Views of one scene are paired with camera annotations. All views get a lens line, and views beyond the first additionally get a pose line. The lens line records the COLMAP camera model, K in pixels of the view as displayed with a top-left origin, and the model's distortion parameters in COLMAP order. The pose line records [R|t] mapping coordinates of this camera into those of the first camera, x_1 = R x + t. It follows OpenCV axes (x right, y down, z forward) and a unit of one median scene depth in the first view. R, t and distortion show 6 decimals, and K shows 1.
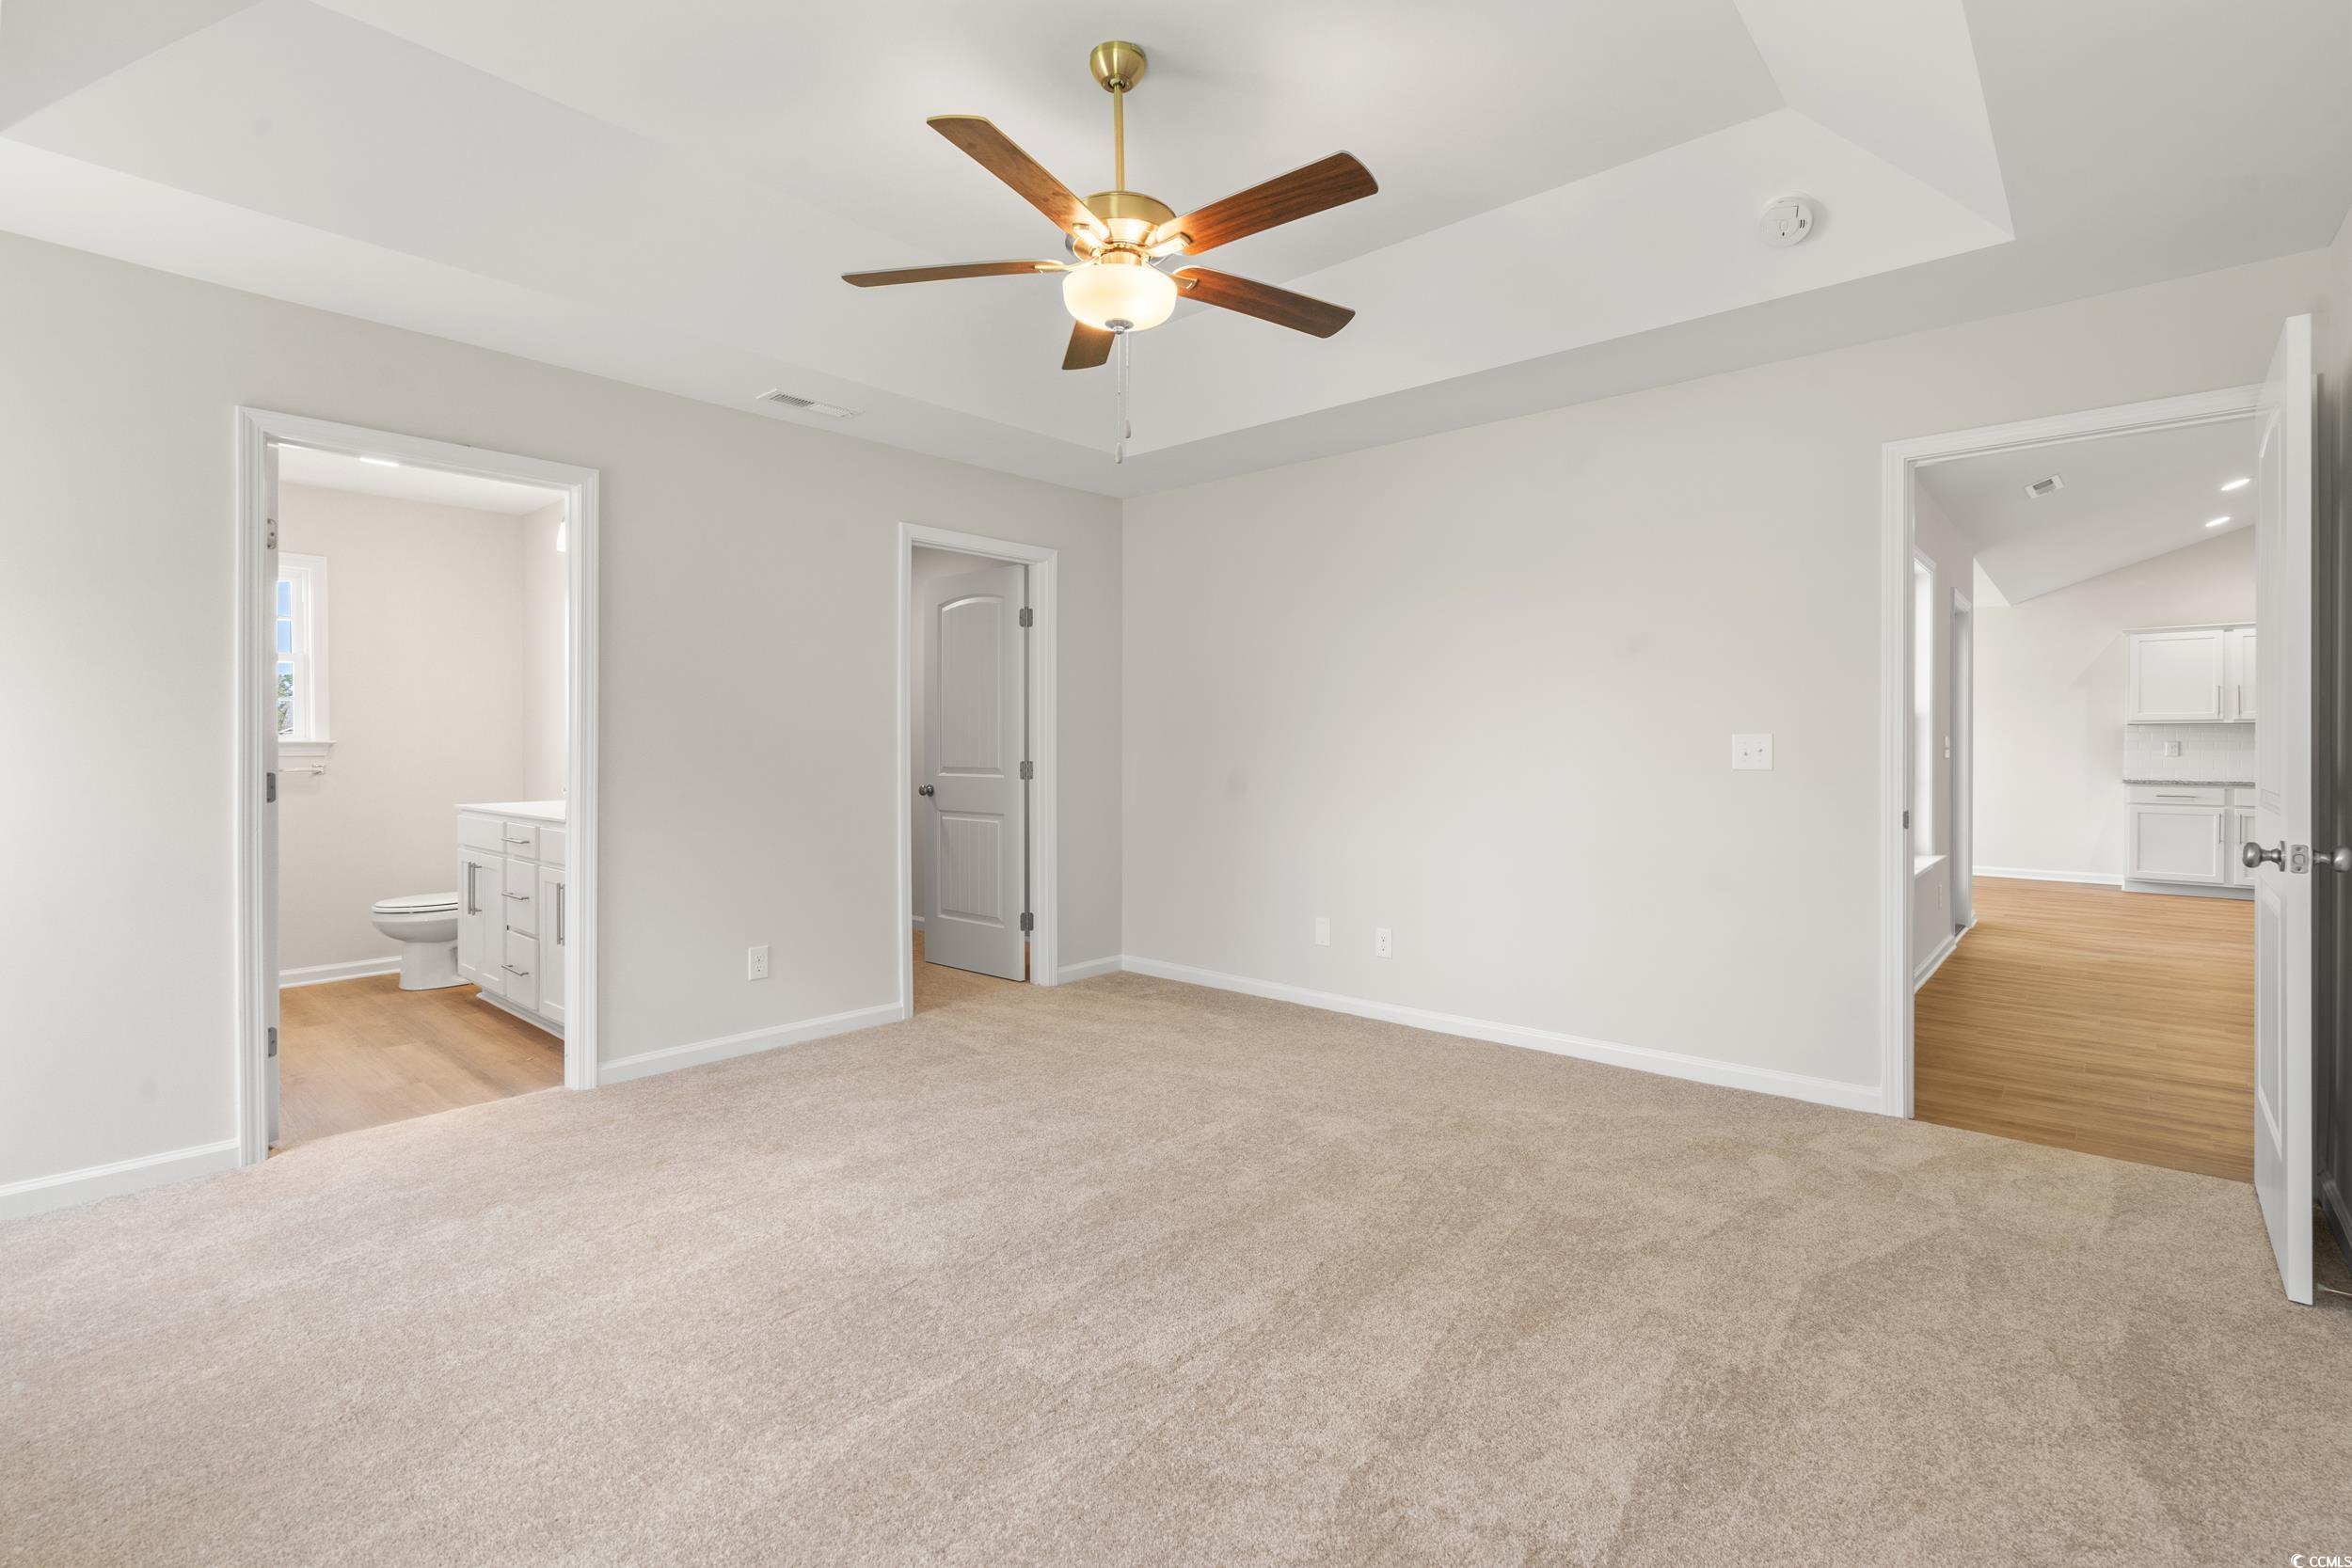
lens RADIAL K [[1080.1, 0, 1175.7], [0, 1080.1, 751.7], [0, 0, 1]] dist [-0.000408, 0.000416]
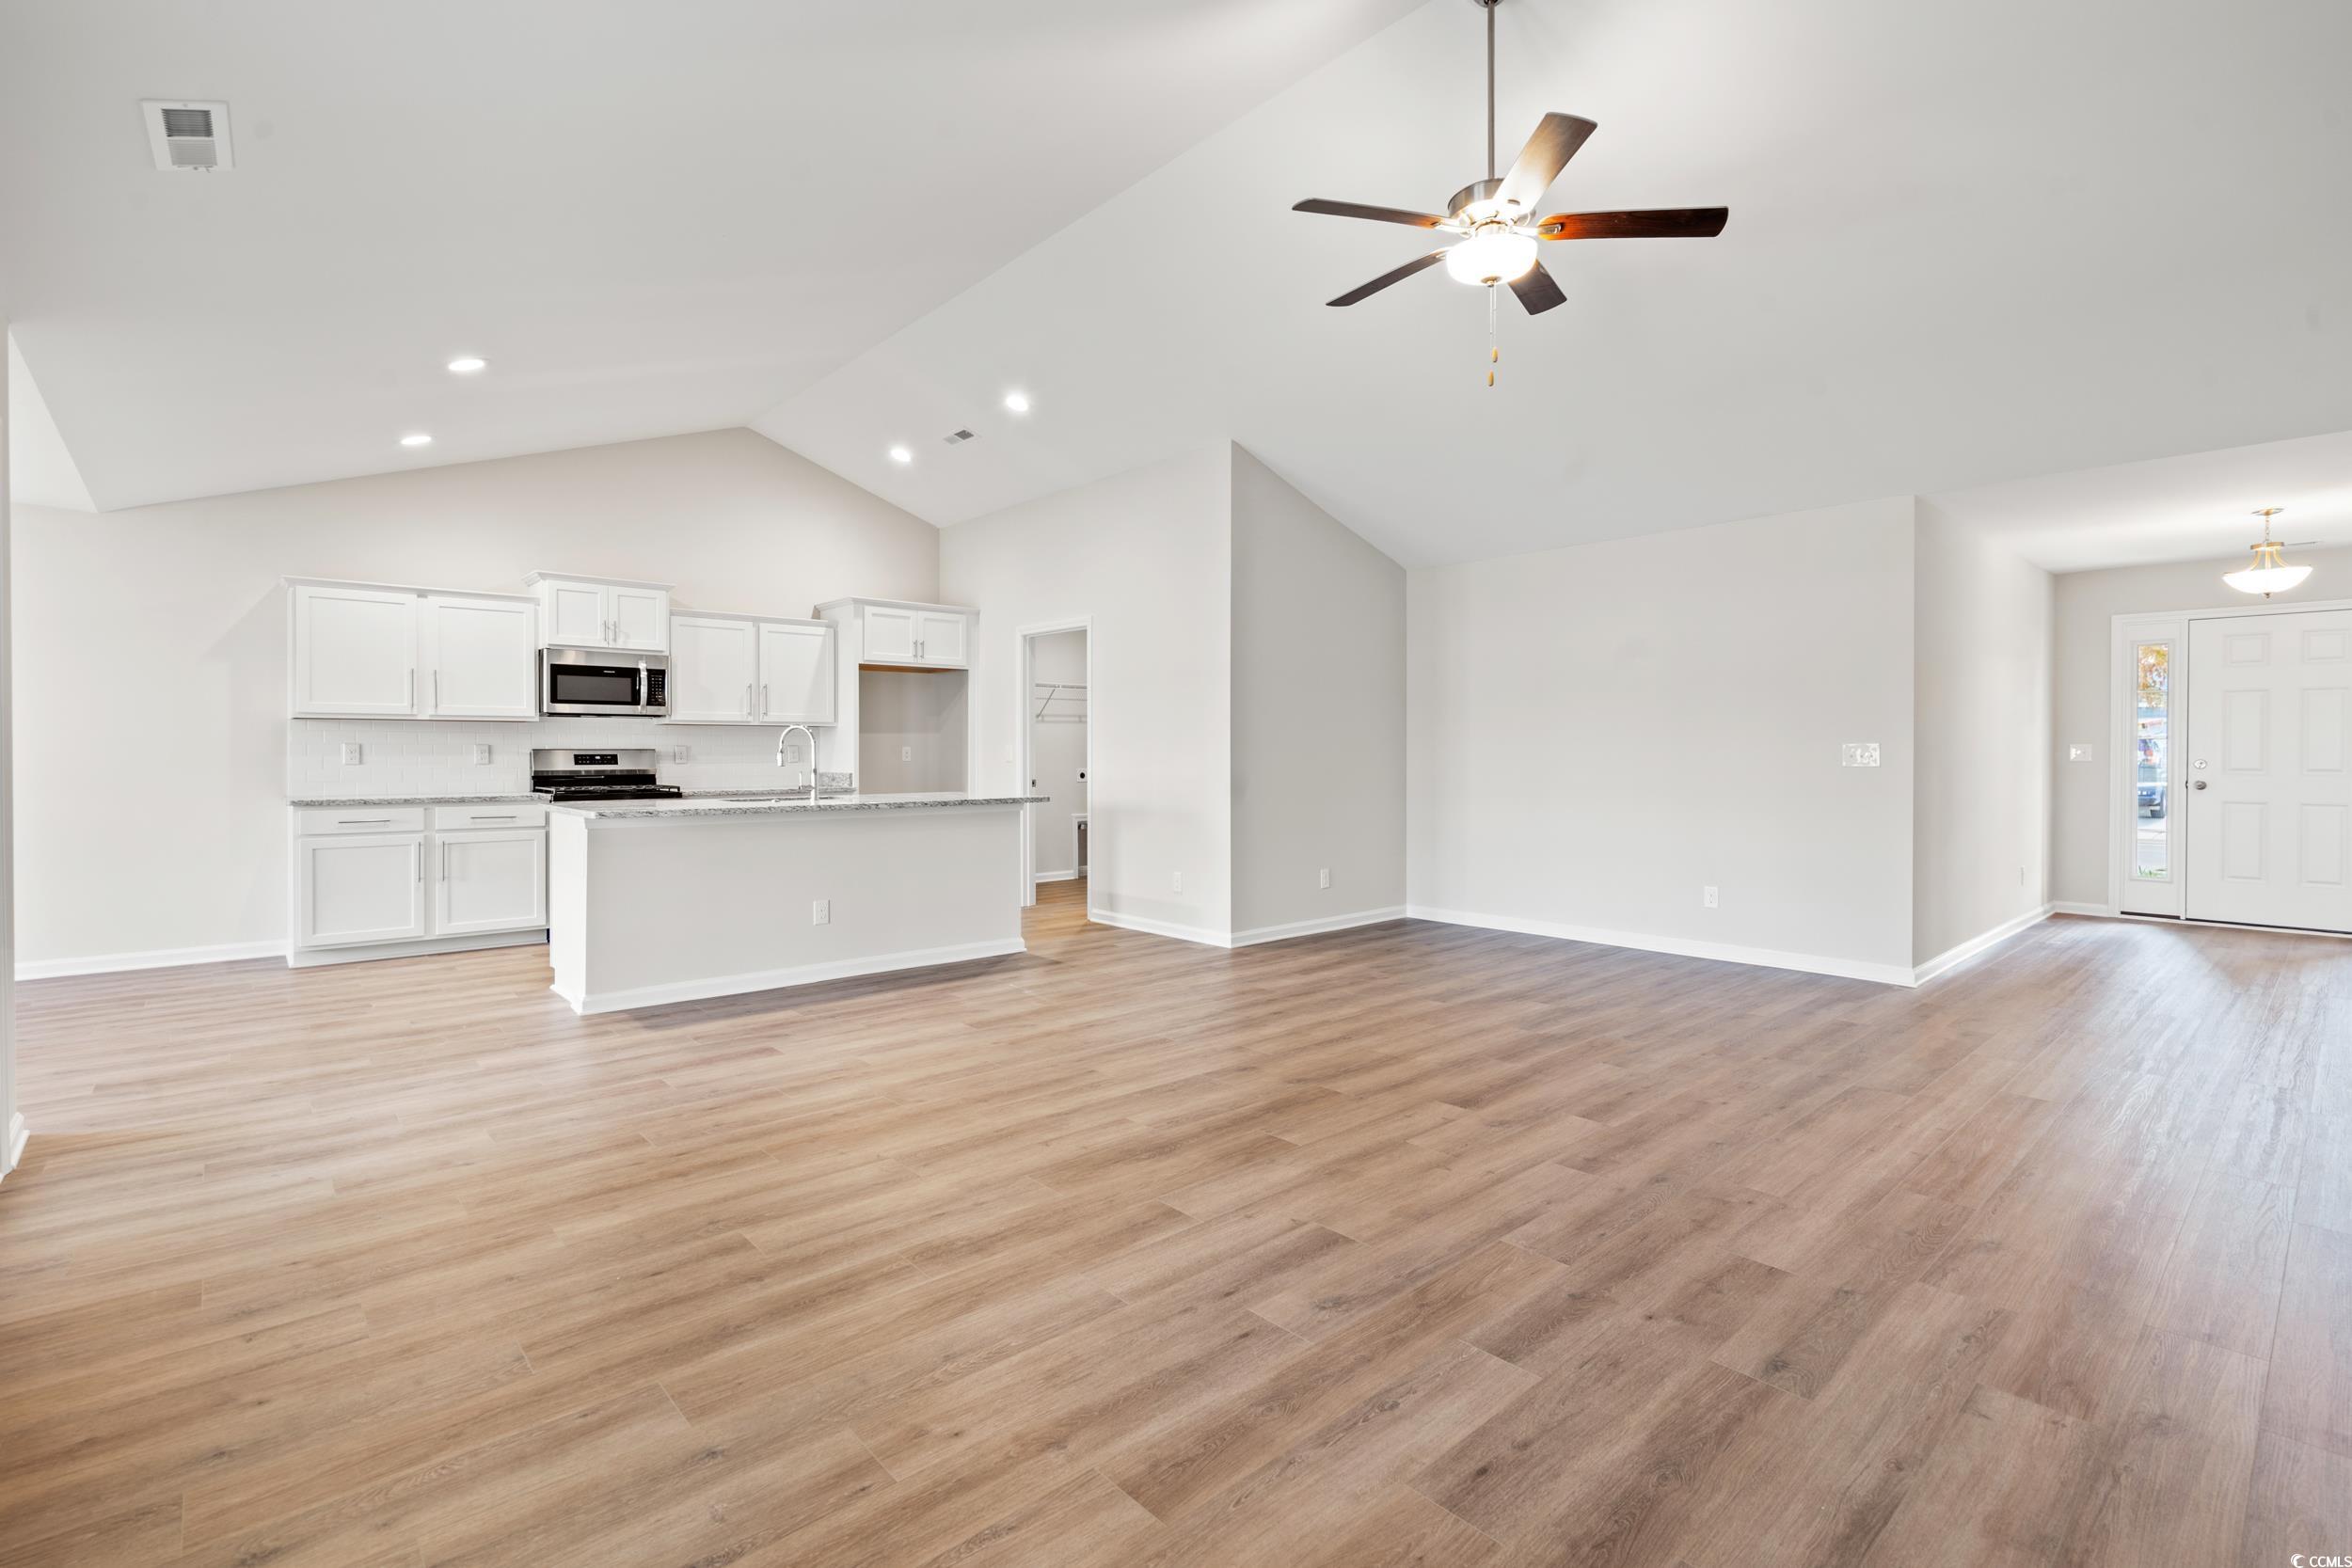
lens RADIAL K [[1073.8, 0, 1177.0], [0, 1073.8, 766.0], [0, 0, 1]] dist [-0.001257, 0.000562]
pose [[0.121222, -0.010754, 0.992567, 0.295865], [0.002094, 0.999942, 0.010578, -0.001001], [-0.992623, 0.000796, 0.121238, 0.388216]]
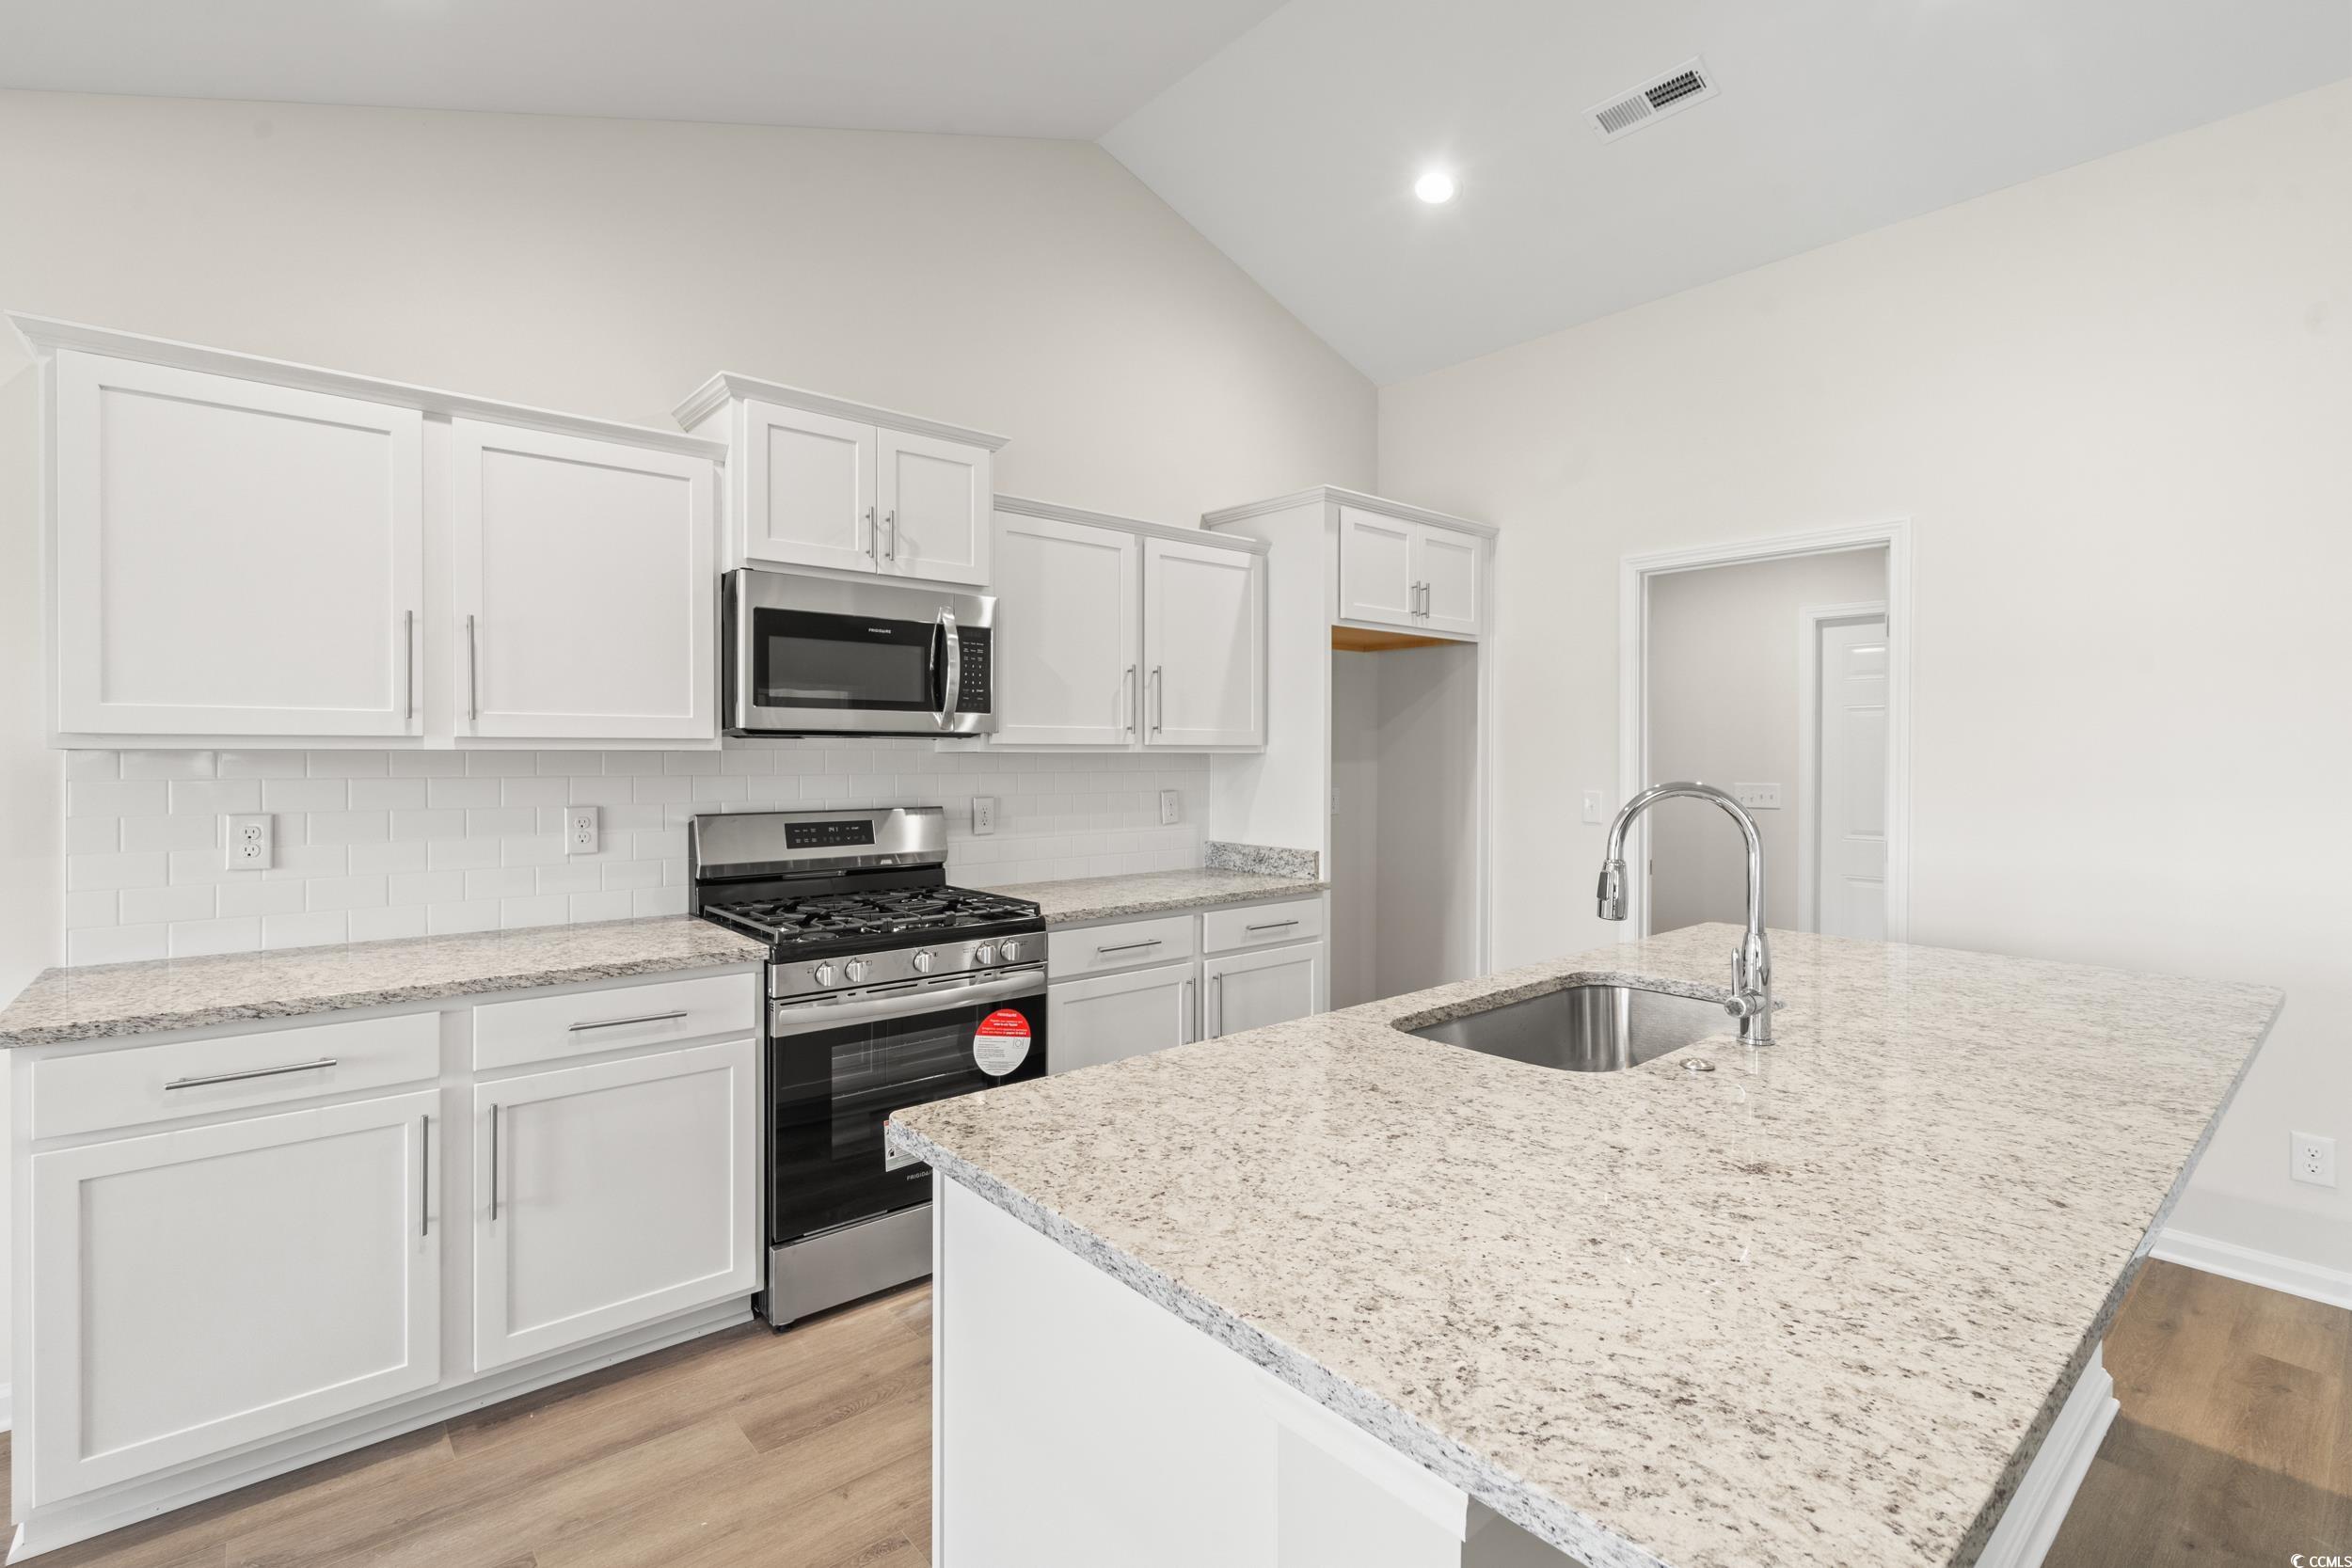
lens RADIAL K [[1073.8, 0, 1177.0], [0, 1073.8, 766.0], [0, 0, 1]] dist [-0.001257, 0.000562]
pose [[0.135898, -0.006428, 0.990702, 0.726096], [0.001628, 0.999979, 0.006265, -0.023698], [-0.990721, 0.000762, 0.135906, 0.773706]]
